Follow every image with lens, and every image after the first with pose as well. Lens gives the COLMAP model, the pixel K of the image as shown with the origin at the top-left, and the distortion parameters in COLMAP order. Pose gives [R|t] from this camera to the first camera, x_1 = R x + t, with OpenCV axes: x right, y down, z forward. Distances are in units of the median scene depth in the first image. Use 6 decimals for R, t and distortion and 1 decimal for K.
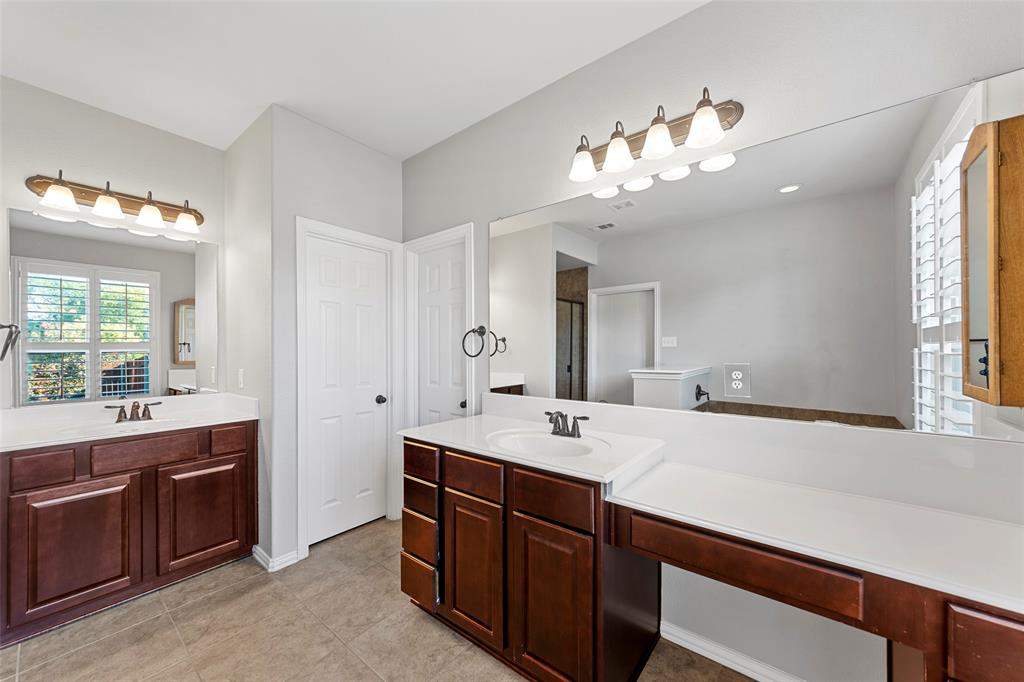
lens RADIAL K [[384.1, 0, 514.5], [0, 384.1, 345.1], [0, 0, 1]] dist [-0.002109, 0.000044]
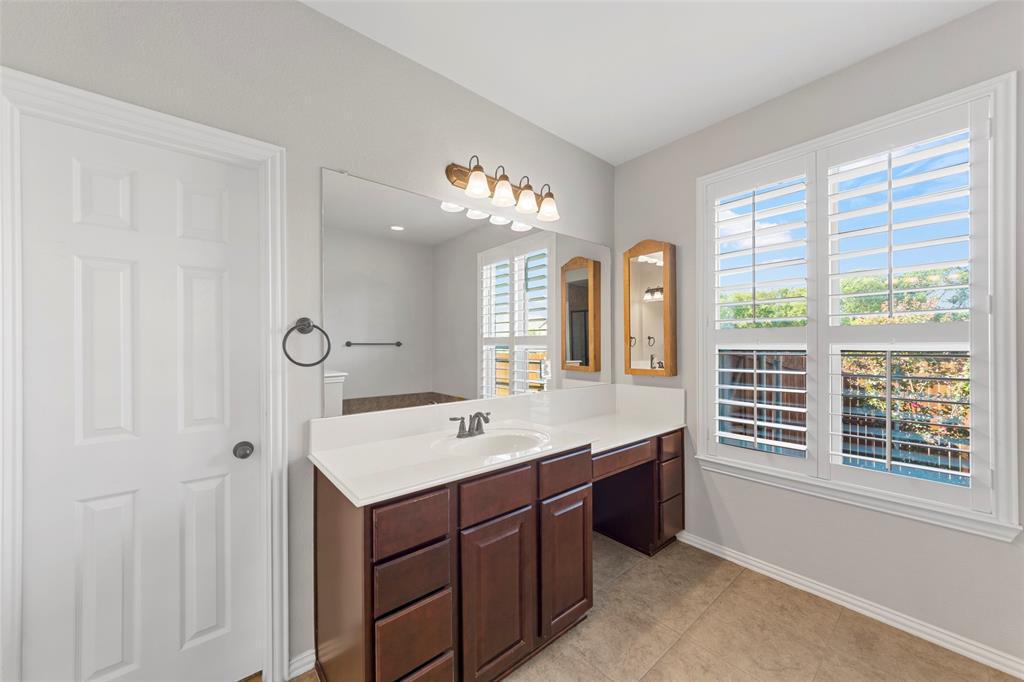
lens RADIAL K [[384.1, 0, 514.5], [0, 384.1, 345.1], [0, 0, 1]] dist [-0.002109, 0.000044]
pose [[0.179911, 0.015028, 0.983568, -2.957629], [0.000476, 0.999882, -0.015364, 0.020554], [-0.983683, 0.003232, 0.179883, 2.395138]]
